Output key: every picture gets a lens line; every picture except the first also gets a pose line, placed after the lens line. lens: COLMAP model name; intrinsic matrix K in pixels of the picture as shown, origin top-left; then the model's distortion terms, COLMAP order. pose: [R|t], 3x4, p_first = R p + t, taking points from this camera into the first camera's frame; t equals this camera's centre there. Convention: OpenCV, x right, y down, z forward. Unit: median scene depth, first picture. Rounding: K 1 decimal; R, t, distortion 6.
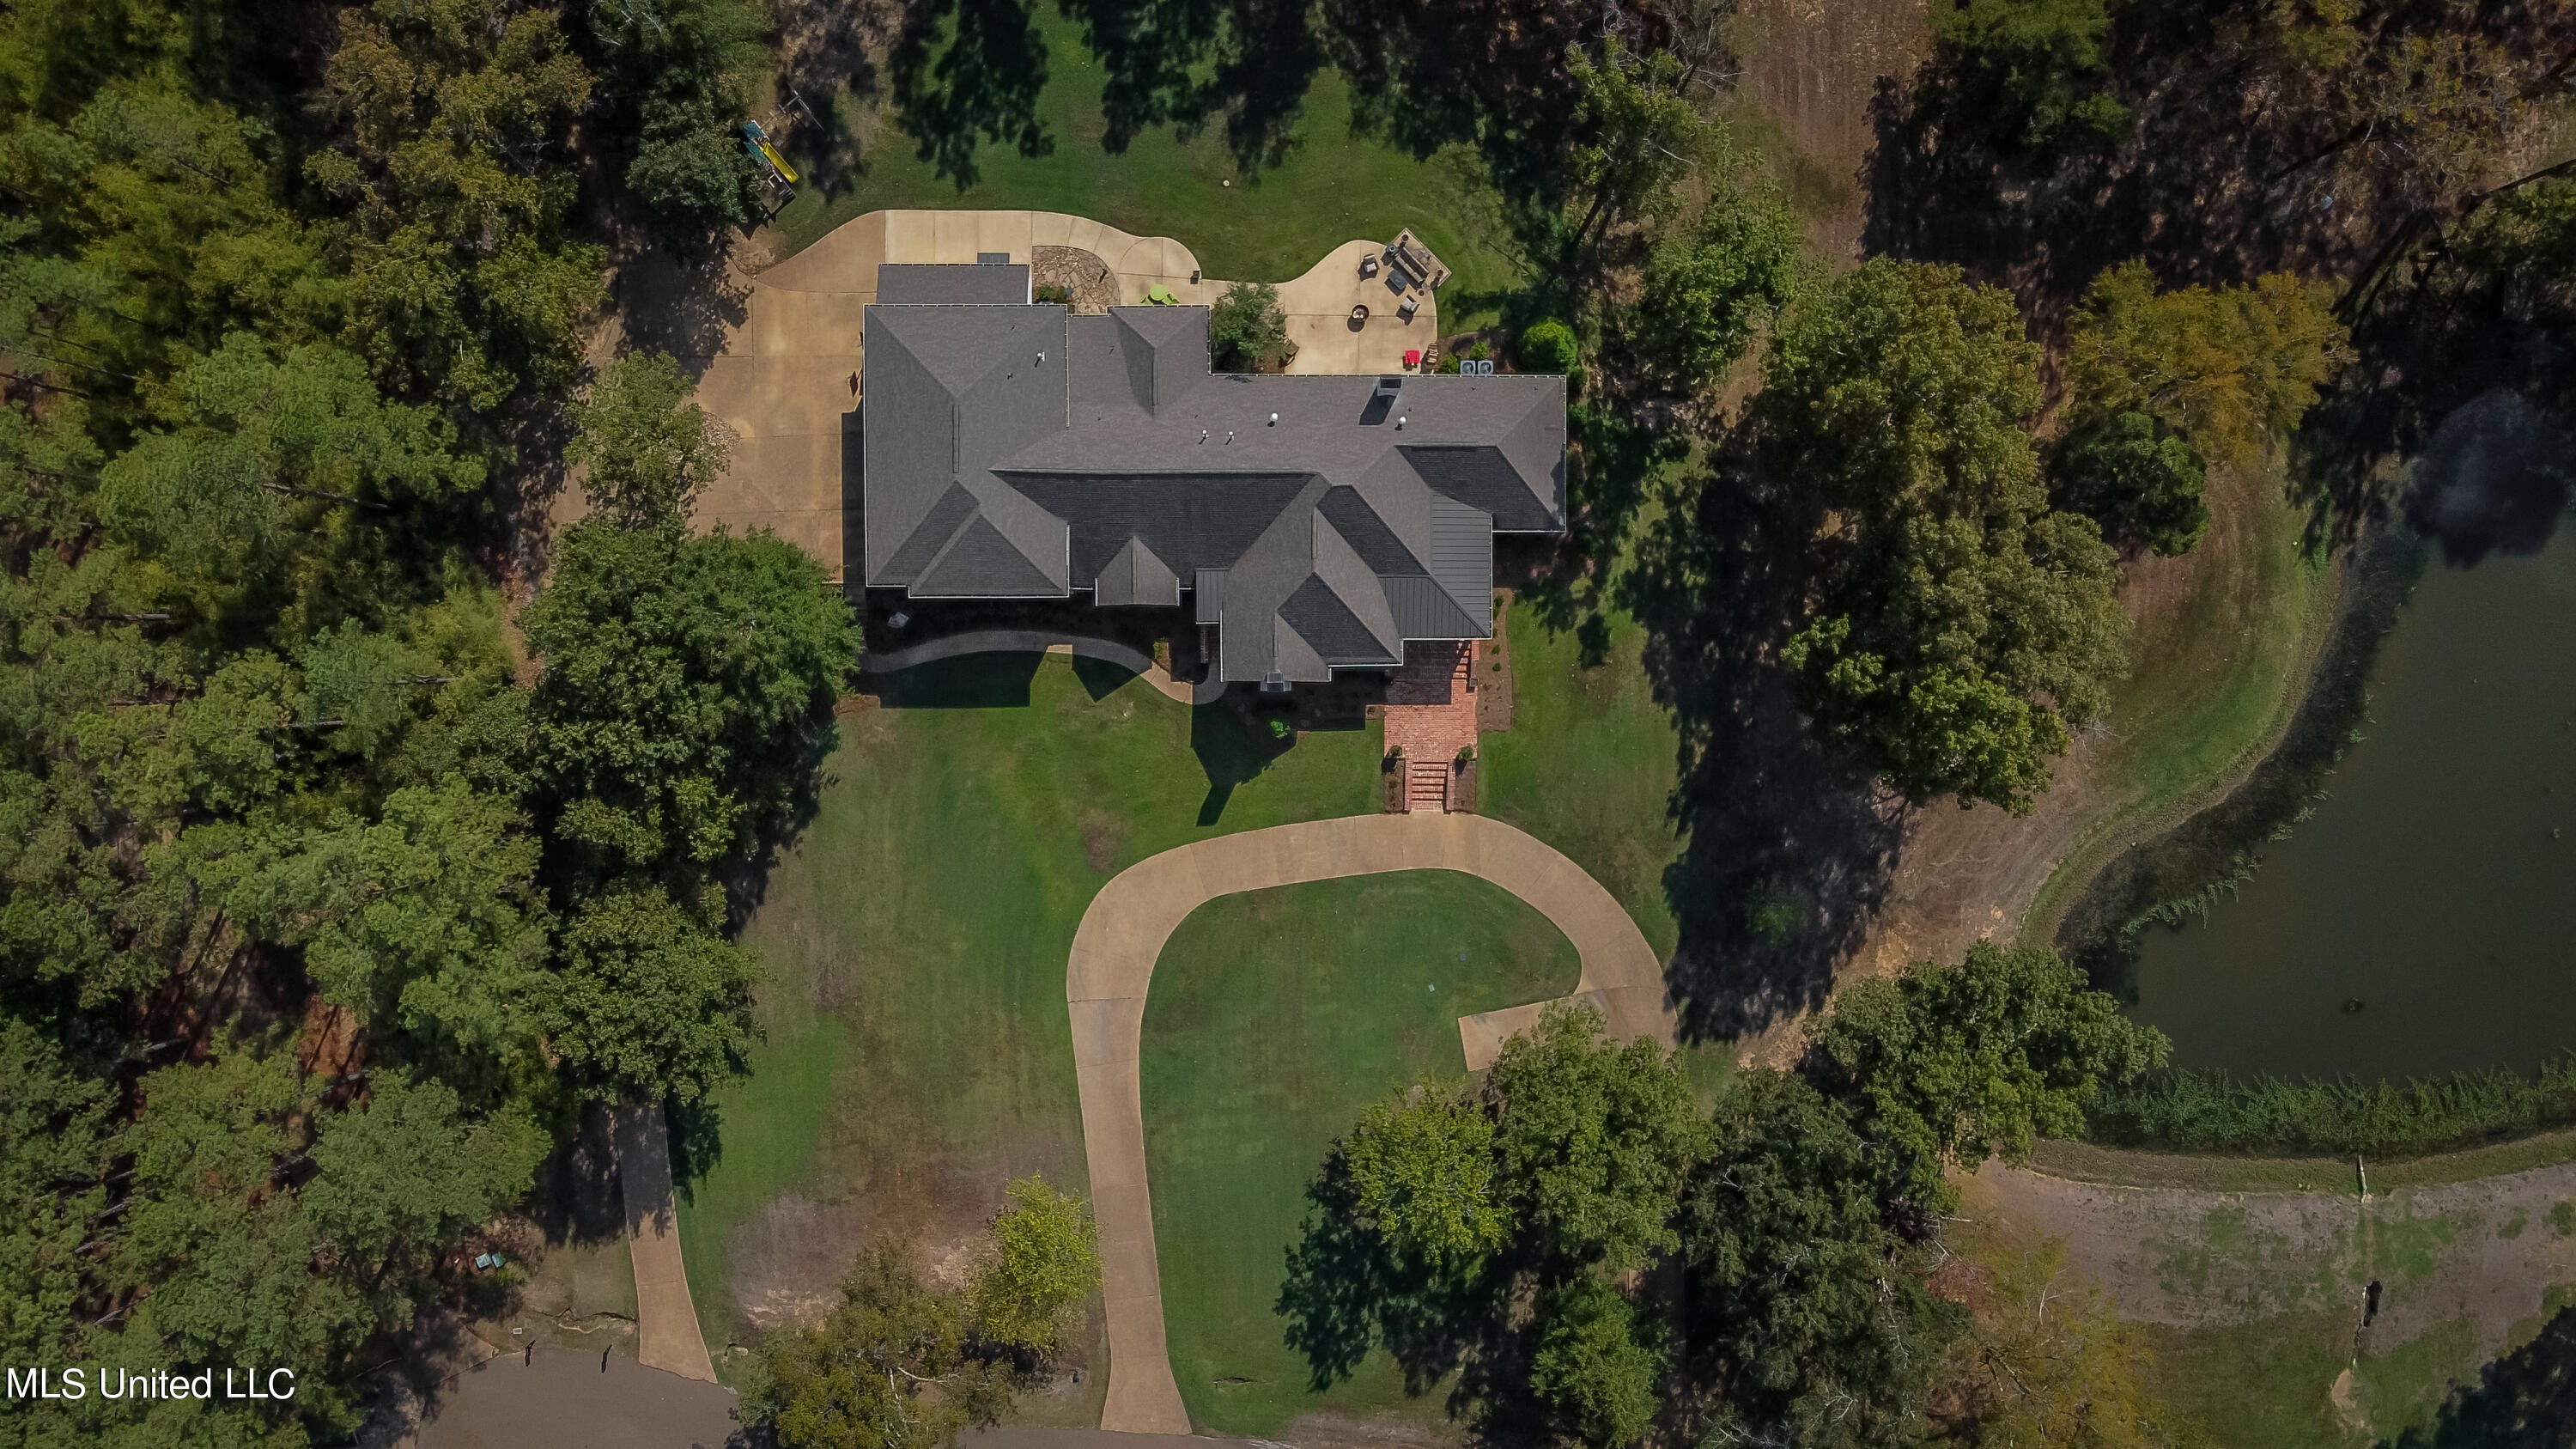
lens RADIAL K [[1975.1, 0, 1277.0], [0, 1975.1, 722.4], [0, 0, 1]] dist [-0.005847, 0.043896]
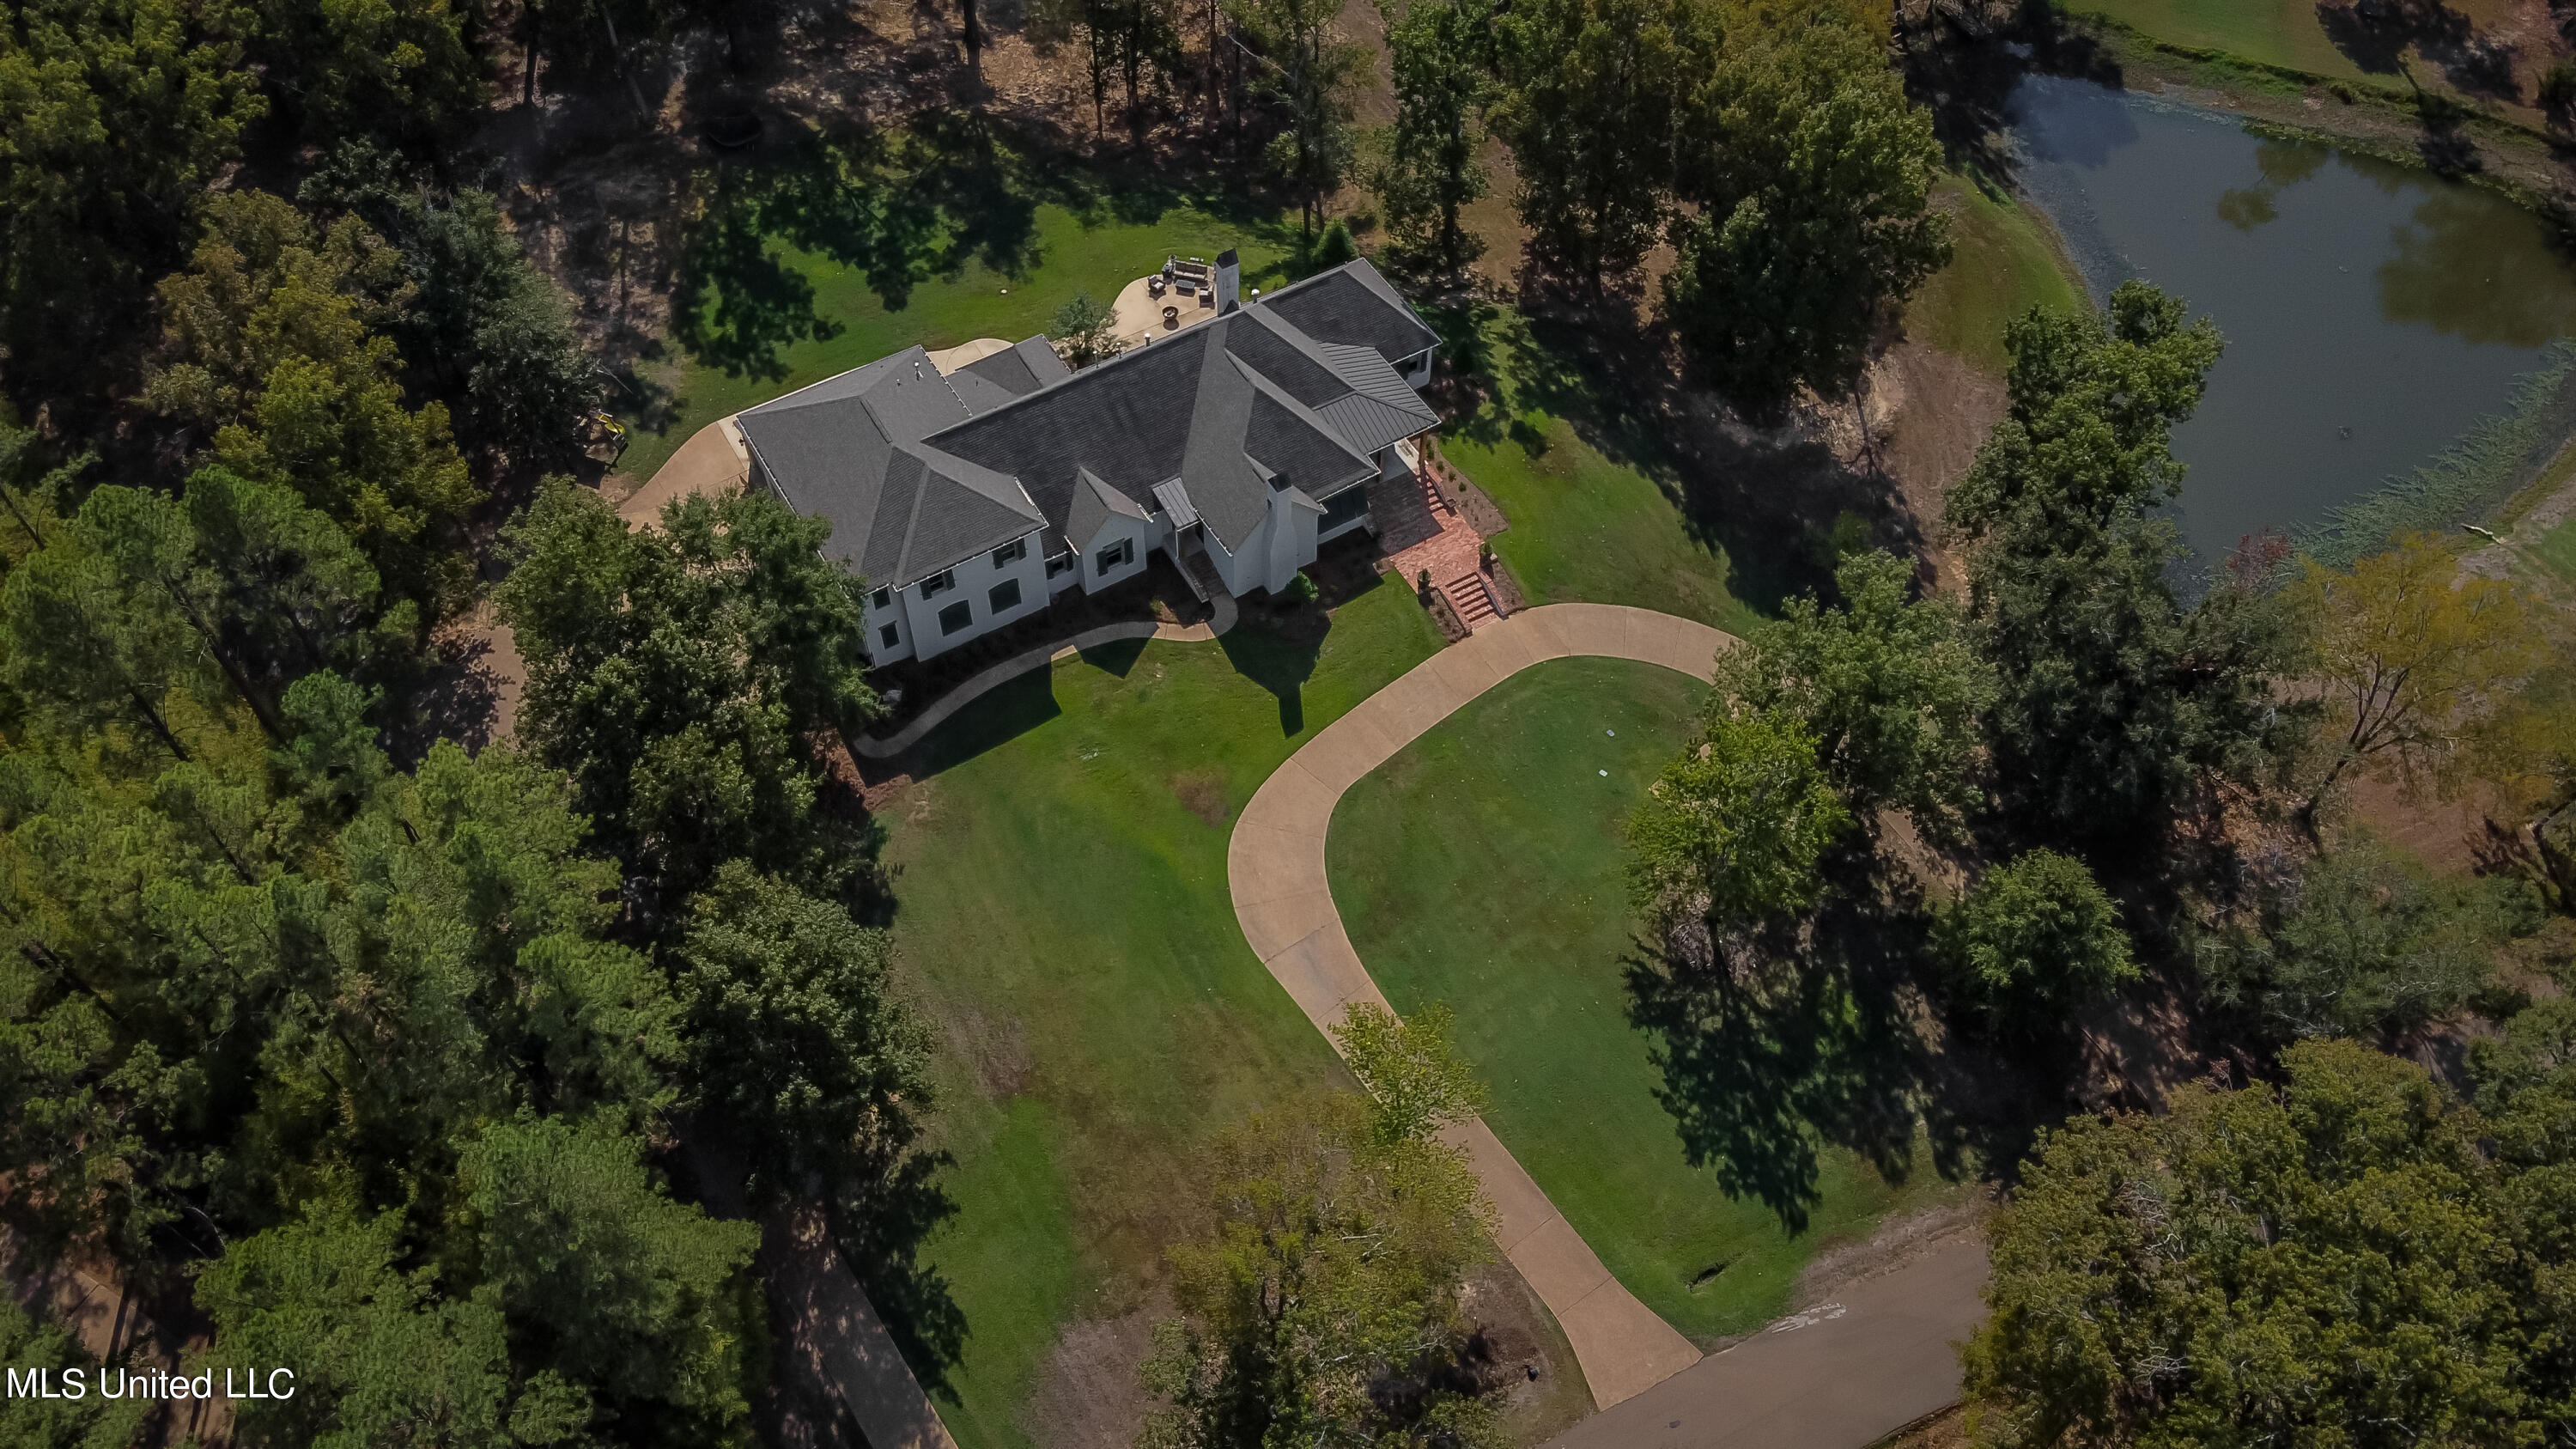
lens RADIAL K [[1975.1, 0, 1293.5], [0, 1975.1, 732.7], [0, 0, 1]] dist [-0.005847, 0.043896]
pose [[0.855941, -0.416072, 0.306999, -0.318888], [0.516997, 0.678444, -0.521946, 0.531617], [0.008886, 0.605473, 0.795816, 0.280290]]
